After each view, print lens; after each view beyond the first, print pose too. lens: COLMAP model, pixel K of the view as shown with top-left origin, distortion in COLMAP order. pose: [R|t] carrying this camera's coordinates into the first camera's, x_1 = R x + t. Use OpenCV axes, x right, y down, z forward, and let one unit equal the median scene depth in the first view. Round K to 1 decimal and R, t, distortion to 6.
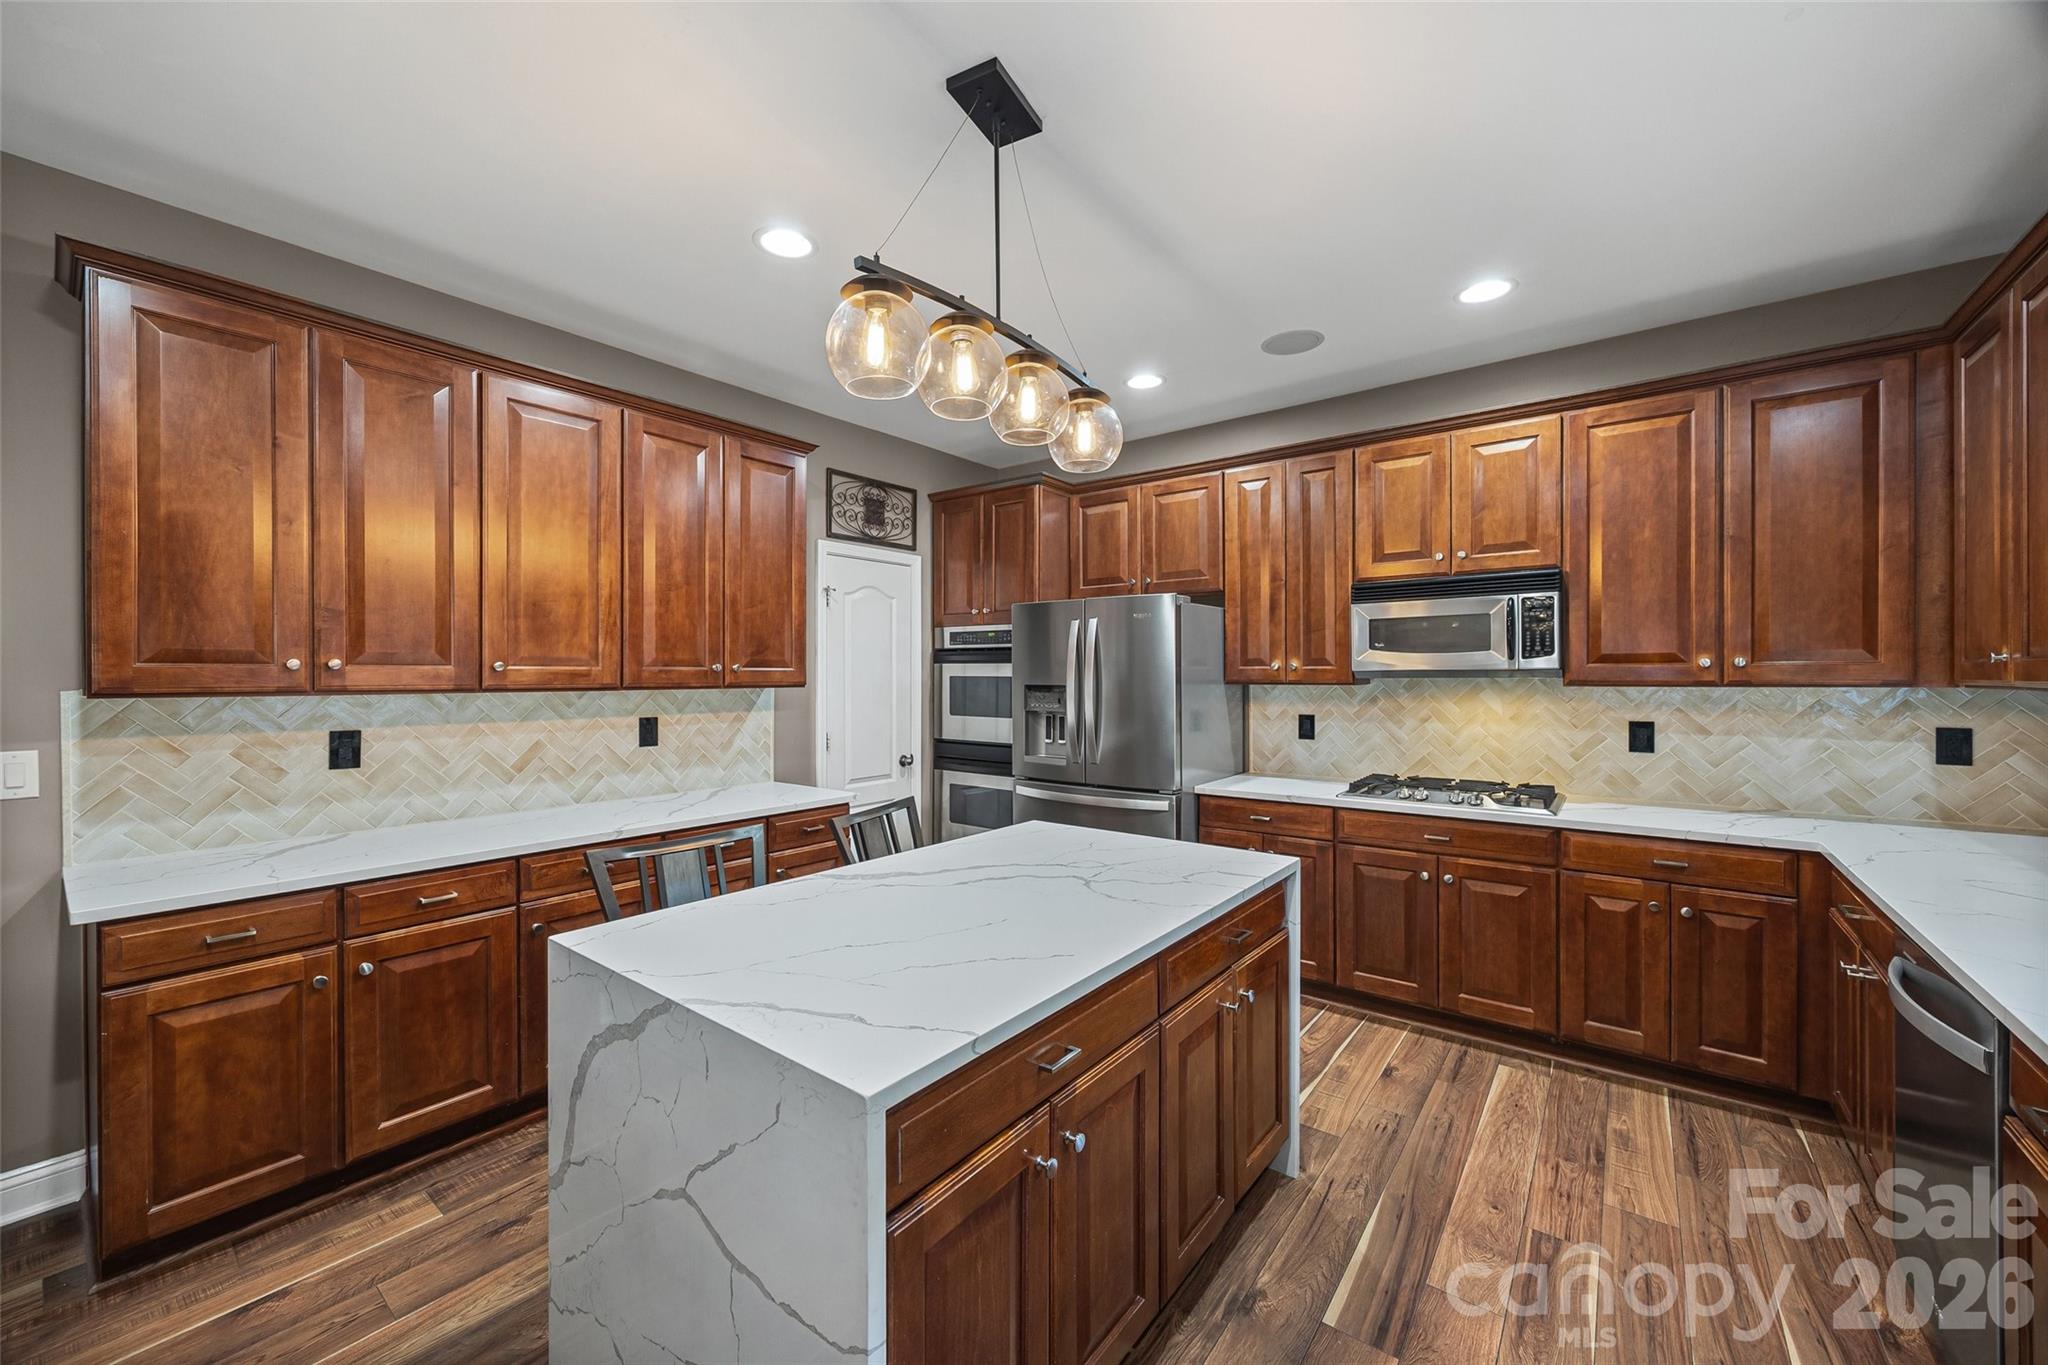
lens RADIAL K [[782.7, 0, 1012.3], [0, 782.7, 681.5], [0, 0, 1]] dist [-0.004940, 0.000434]
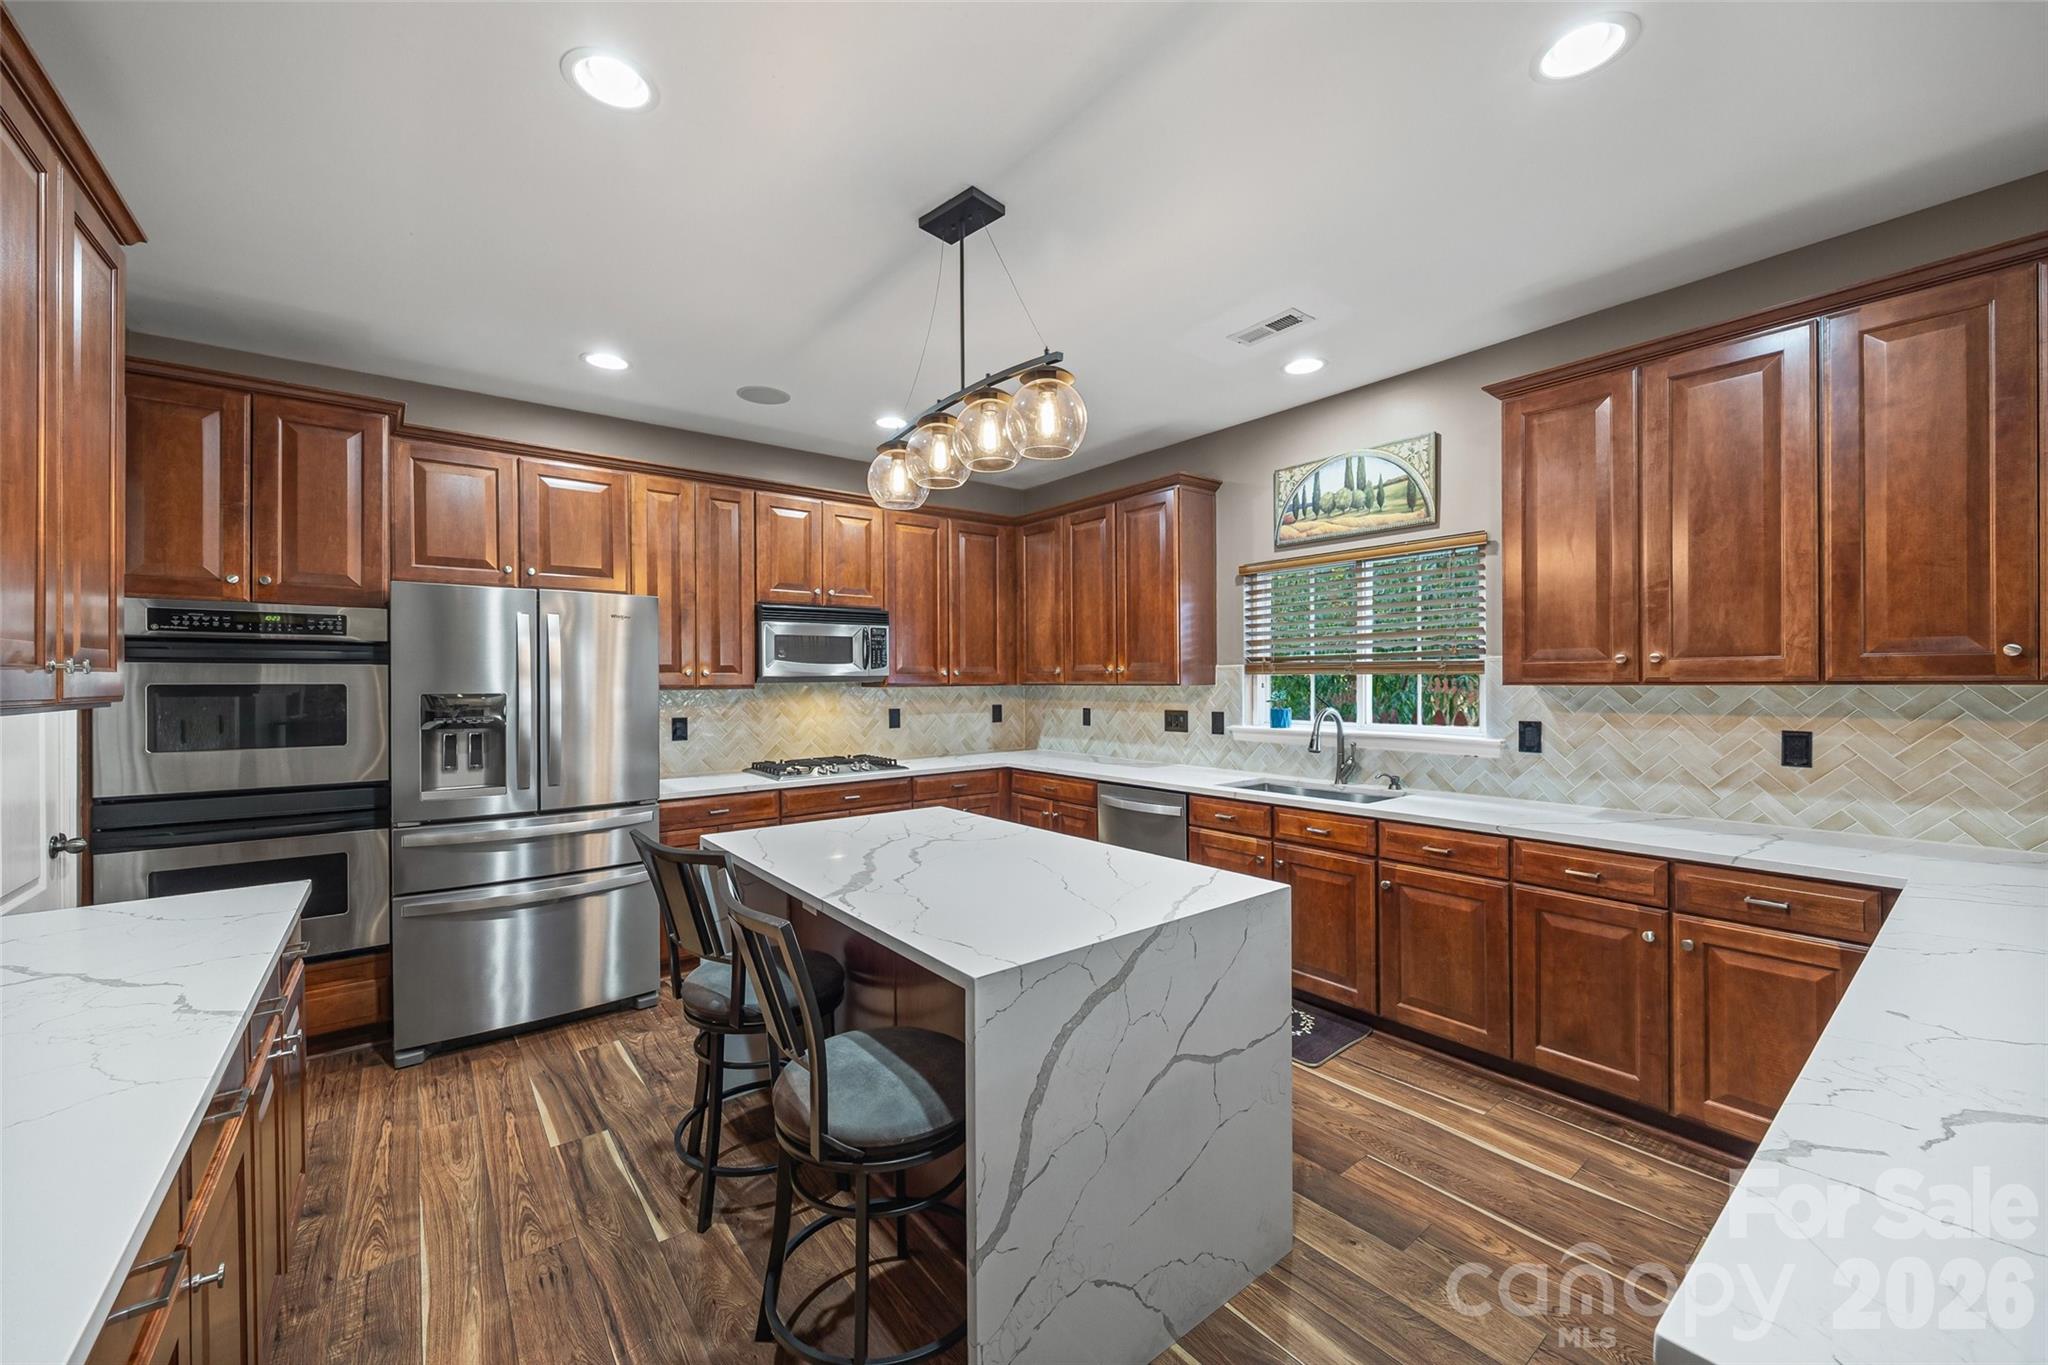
lens RADIAL K [[782.7, 0, 1016.1], [0, 782.7, 685.4], [0, 0, 1]] dist [-0.004940, 0.000434]
pose [[0.246460, -0.007221, 0.969126, -0.744592], [0.012901, 0.999908, 0.004170, -0.000499], [-0.969067, 0.011475, 0.246530, 0.382936]]
